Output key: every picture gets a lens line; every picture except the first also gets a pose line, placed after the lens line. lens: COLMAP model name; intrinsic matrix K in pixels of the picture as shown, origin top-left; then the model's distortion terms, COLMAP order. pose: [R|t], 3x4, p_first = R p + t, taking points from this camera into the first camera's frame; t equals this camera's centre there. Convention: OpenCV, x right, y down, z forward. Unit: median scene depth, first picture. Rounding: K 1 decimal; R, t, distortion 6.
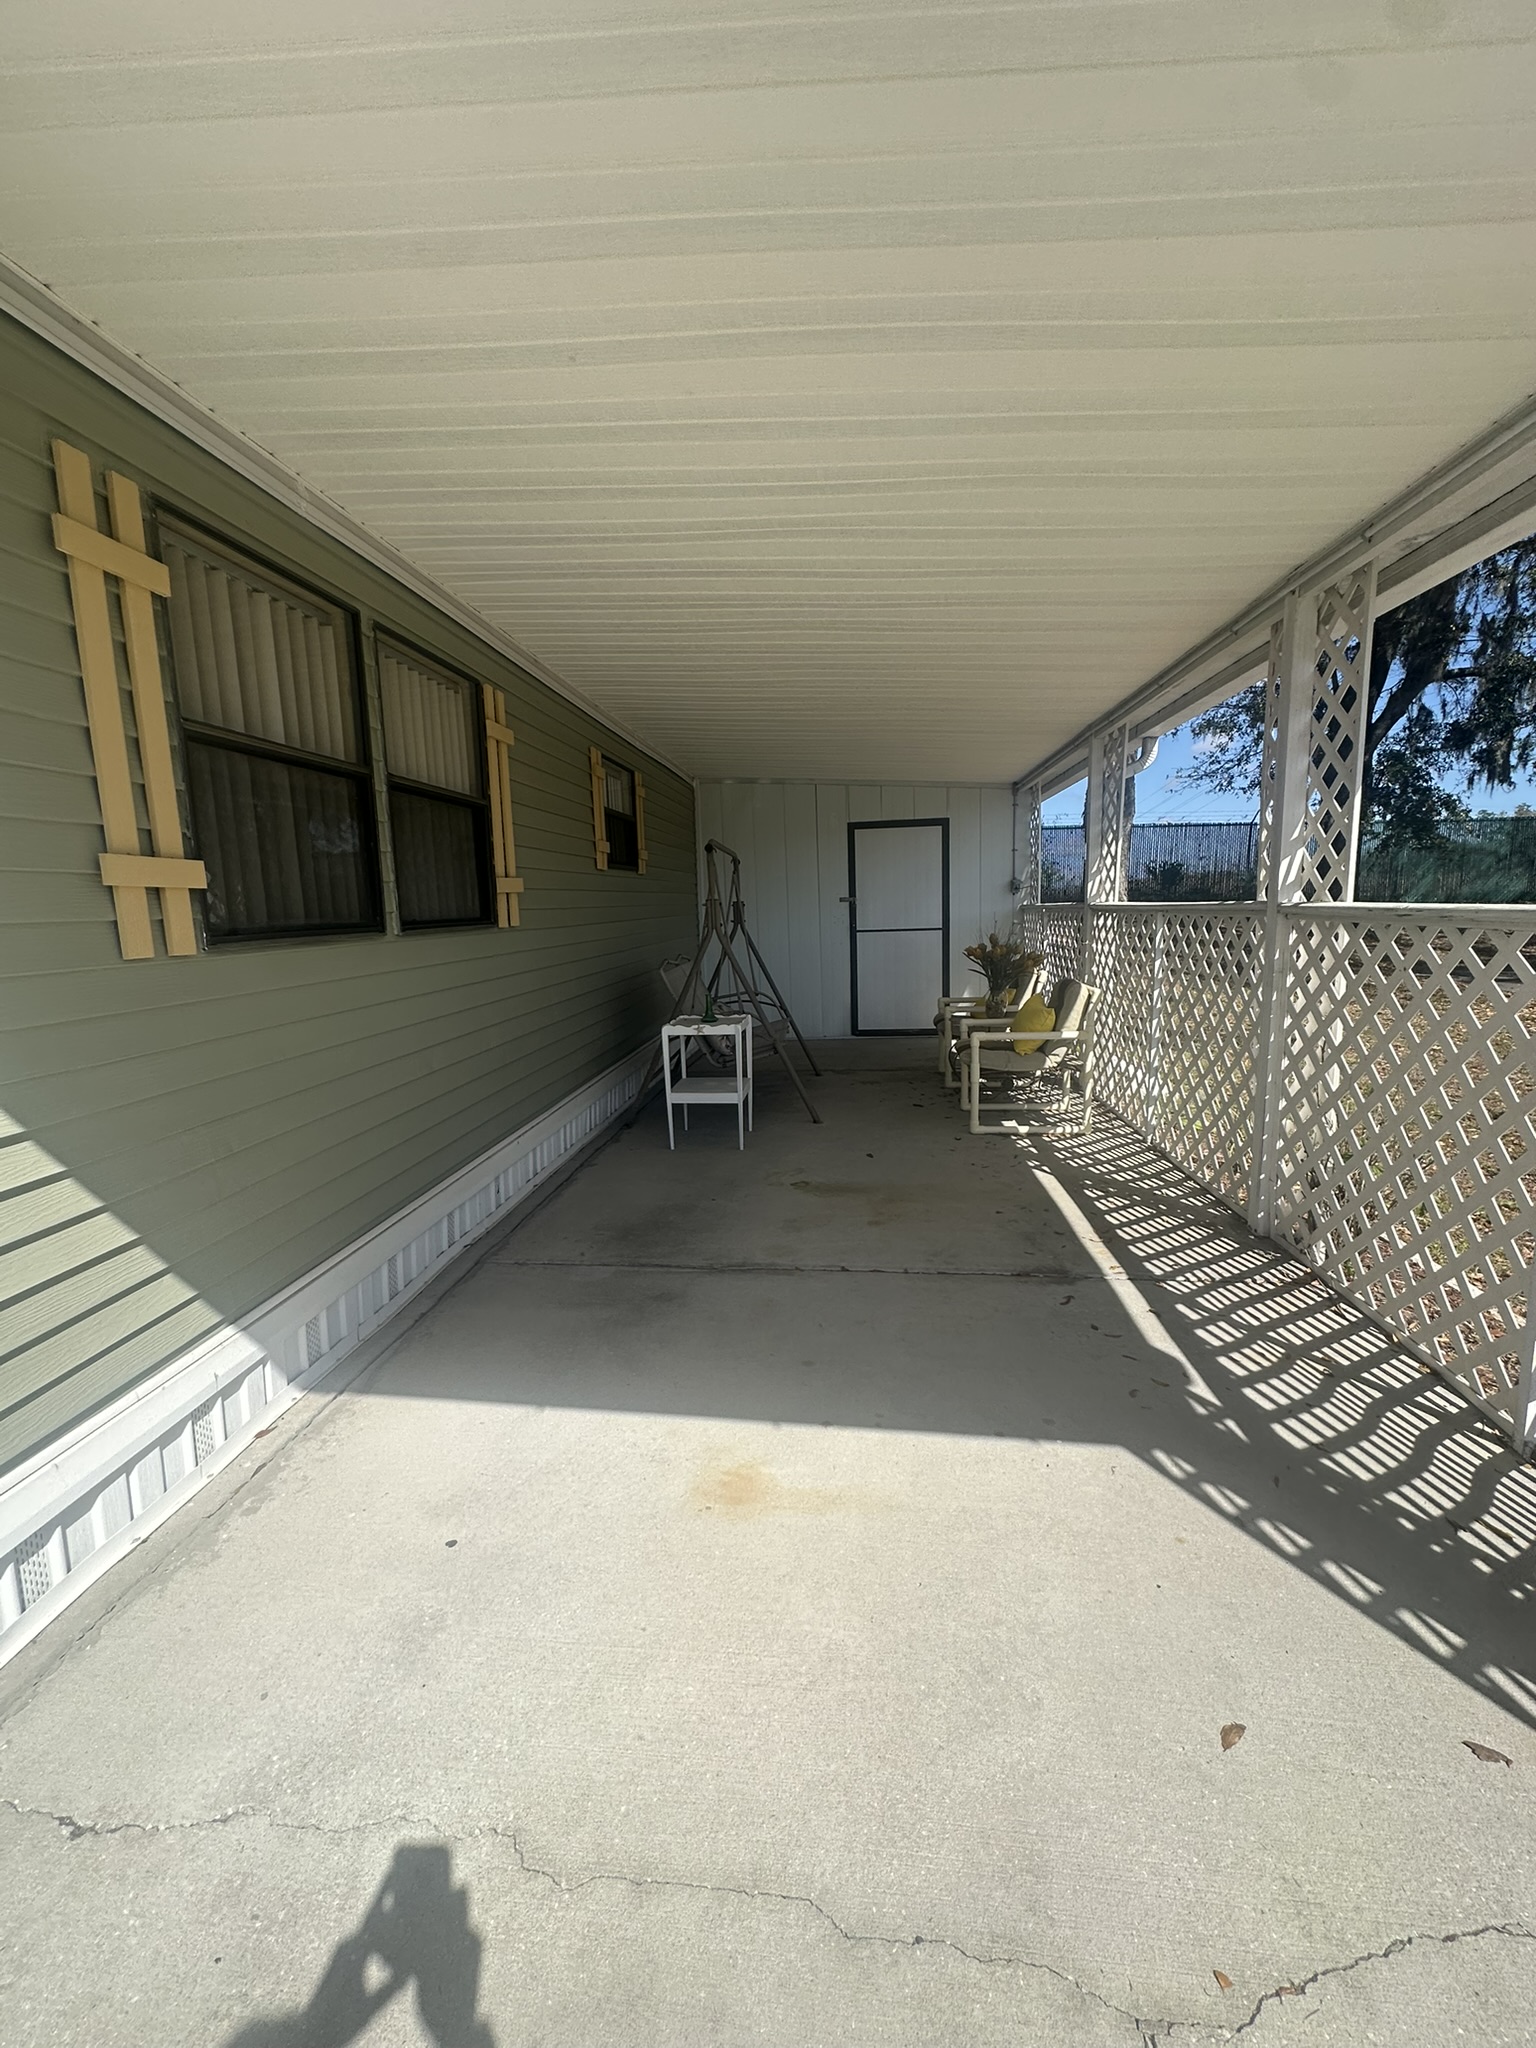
lens RADIAL K [[823.0, 0, 771.0], [0, 823.0, 1024.2], [0, 0, 1]] dist [-0.004067, 0.000024]
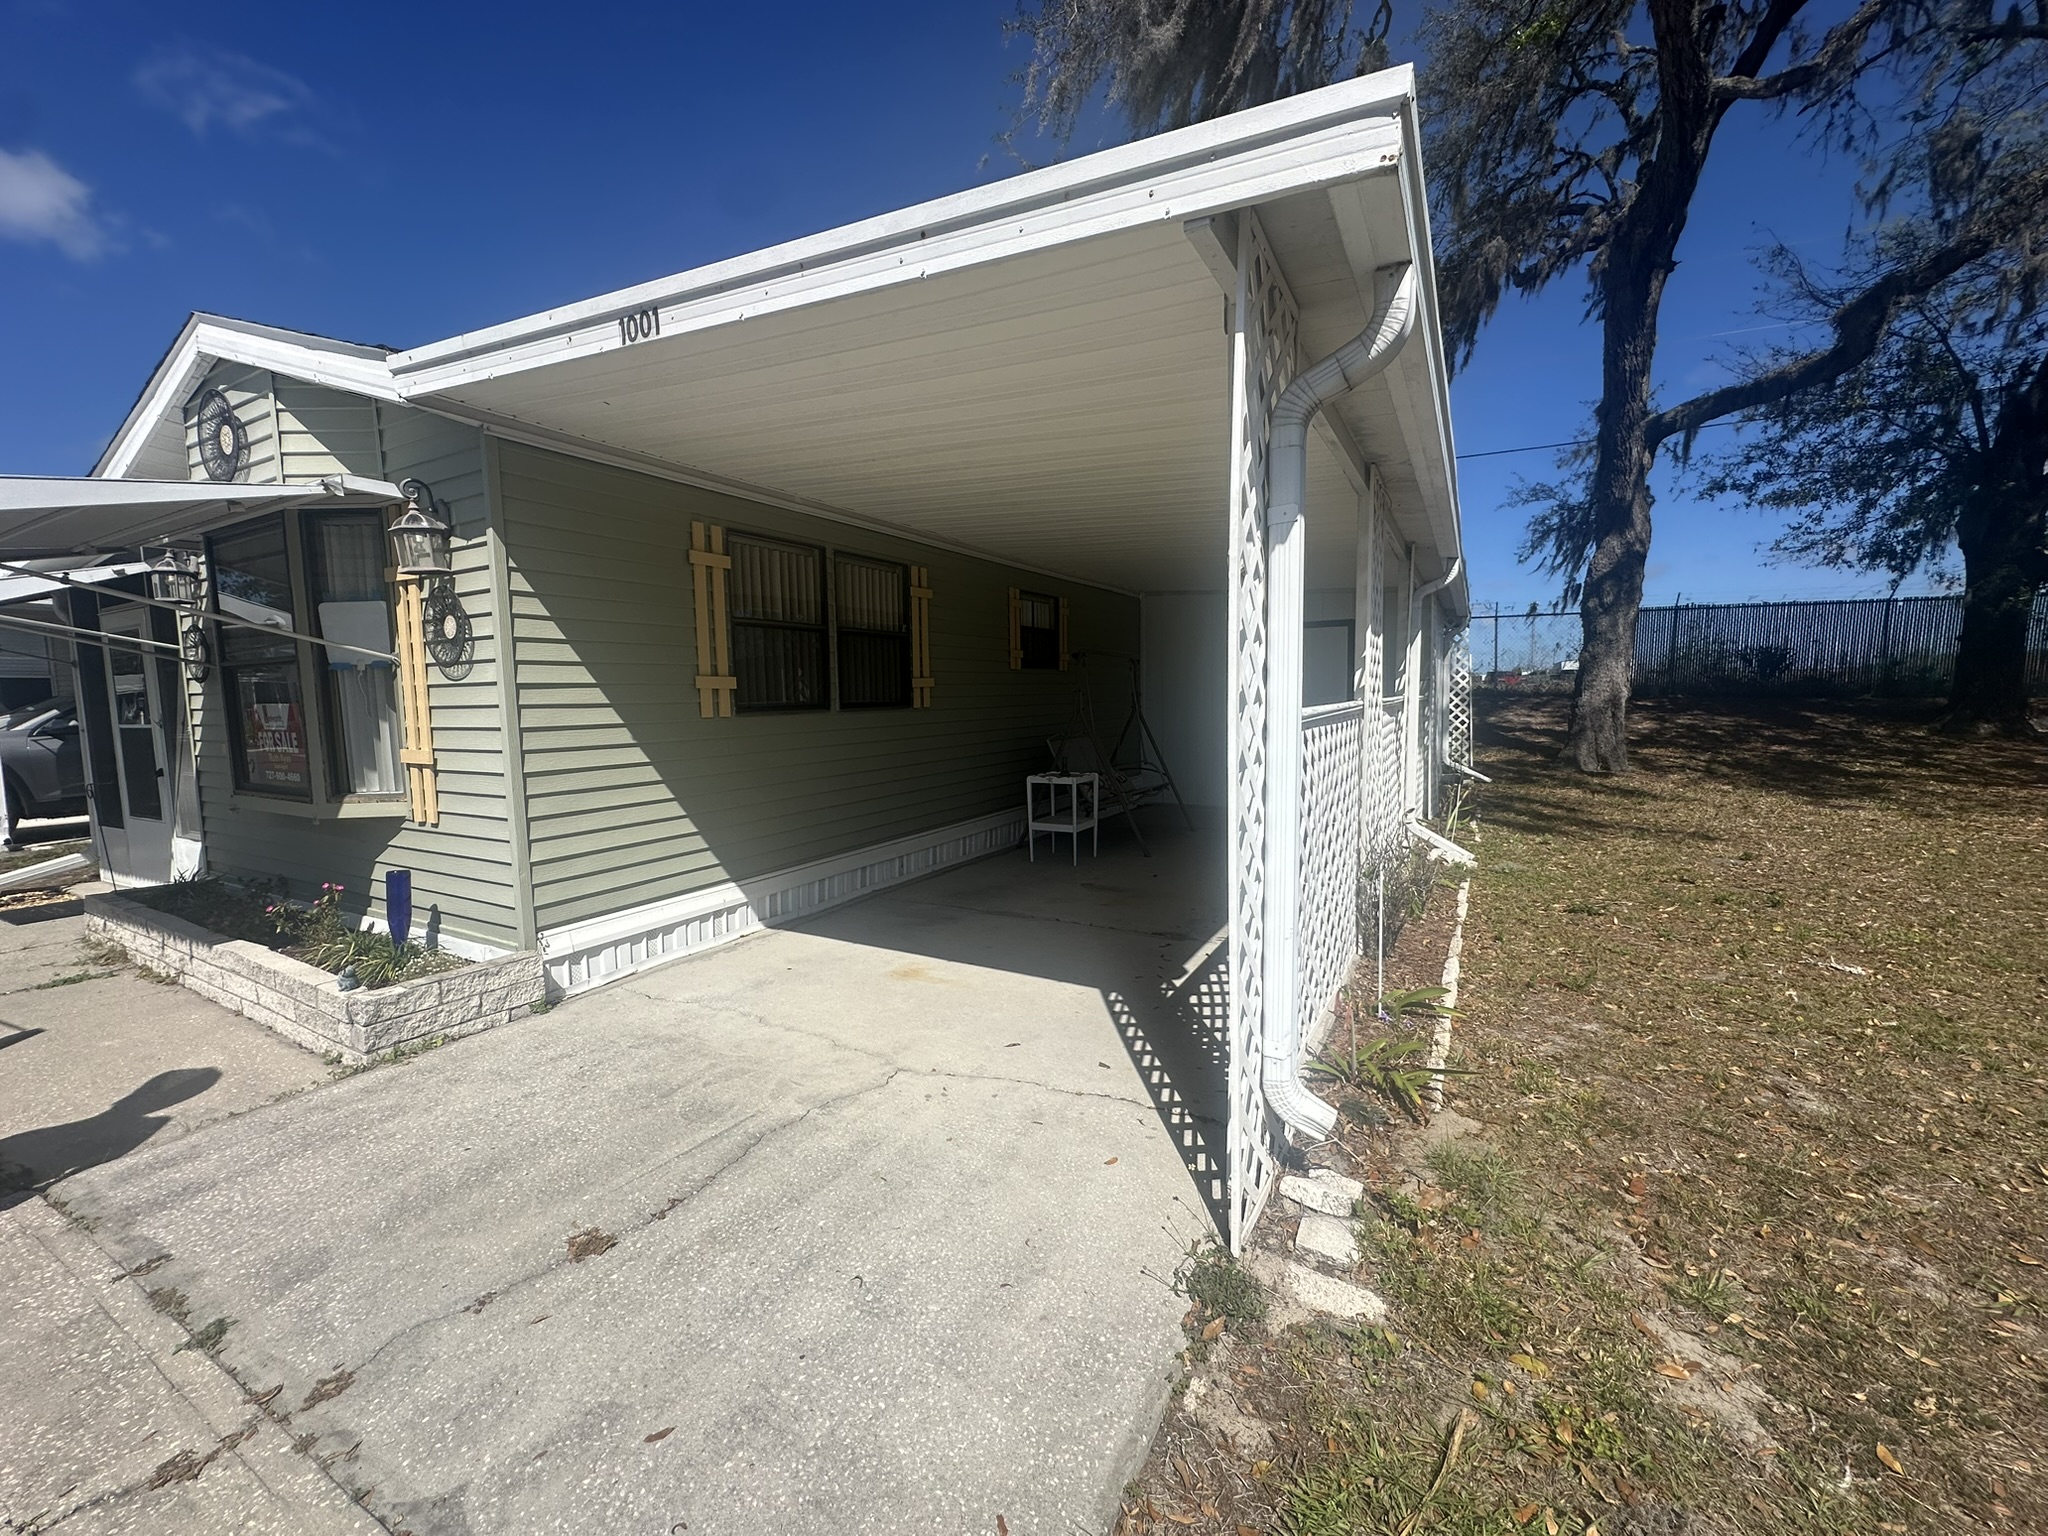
lens RADIAL K [[823.0, 0, 1026.1], [0, 823.0, 768.3], [0, 0, 1]] dist [-0.004067, 0.000024]
pose [[0.923141, 0.045655, -0.381740, 0.901794], [-0.063320, 0.997419, -0.033836, 0.080548], [0.379210, 0.055407, 0.923650, -0.770773]]
